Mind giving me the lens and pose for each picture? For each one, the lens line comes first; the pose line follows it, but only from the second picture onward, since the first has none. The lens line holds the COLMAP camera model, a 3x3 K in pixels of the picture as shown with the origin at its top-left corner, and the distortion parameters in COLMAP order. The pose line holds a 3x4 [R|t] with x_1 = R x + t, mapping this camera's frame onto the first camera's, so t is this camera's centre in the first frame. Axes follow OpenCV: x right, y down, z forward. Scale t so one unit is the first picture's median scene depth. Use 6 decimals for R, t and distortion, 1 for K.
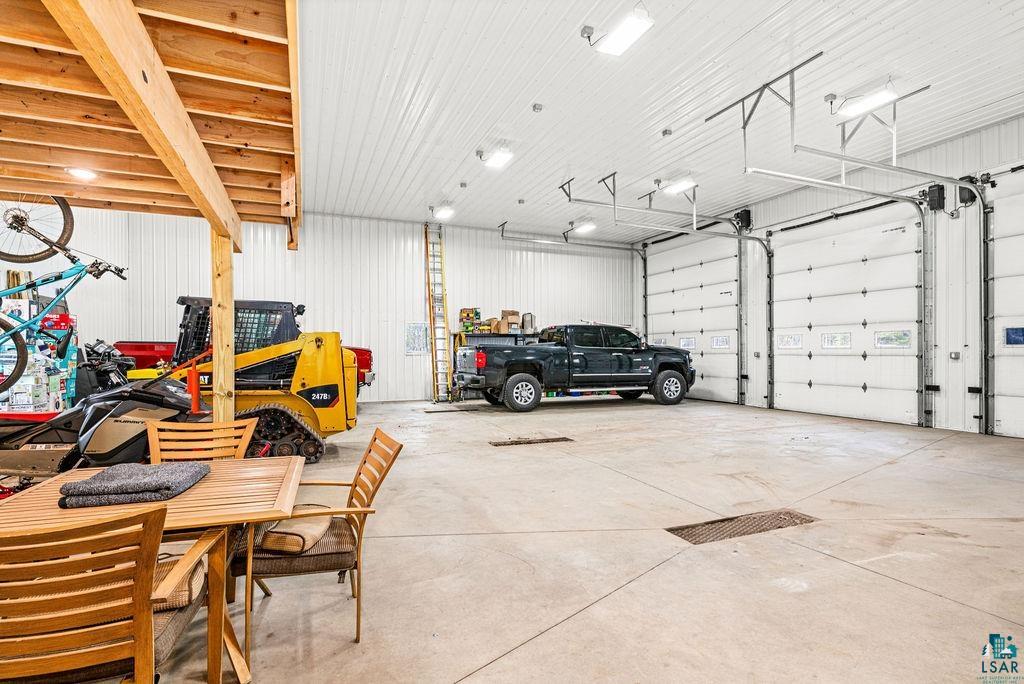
lens RADIAL K [[502.9, 0, 511.1], [0, 502.9, 351.5], [0, 0, 1]] dist [0.001111, 0.001619]
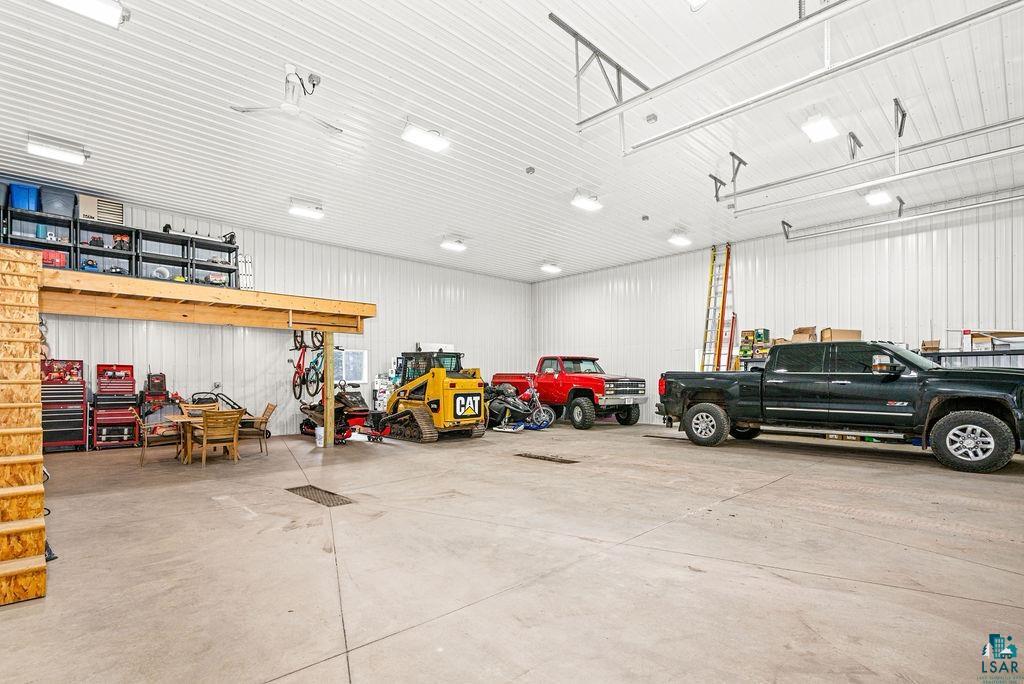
lens RADIAL K [[502.9, 0, 508.8], [0, 502.9, 373.4], [0, 0, 1]] dist [0.001111, 0.001619]
pose [[0.368422, -0.014149, -0.929551, 0.731434], [0.002769, 0.999896, -0.014123, 0.002169], [0.929655, 0.002629, 0.368423, 0.344937]]
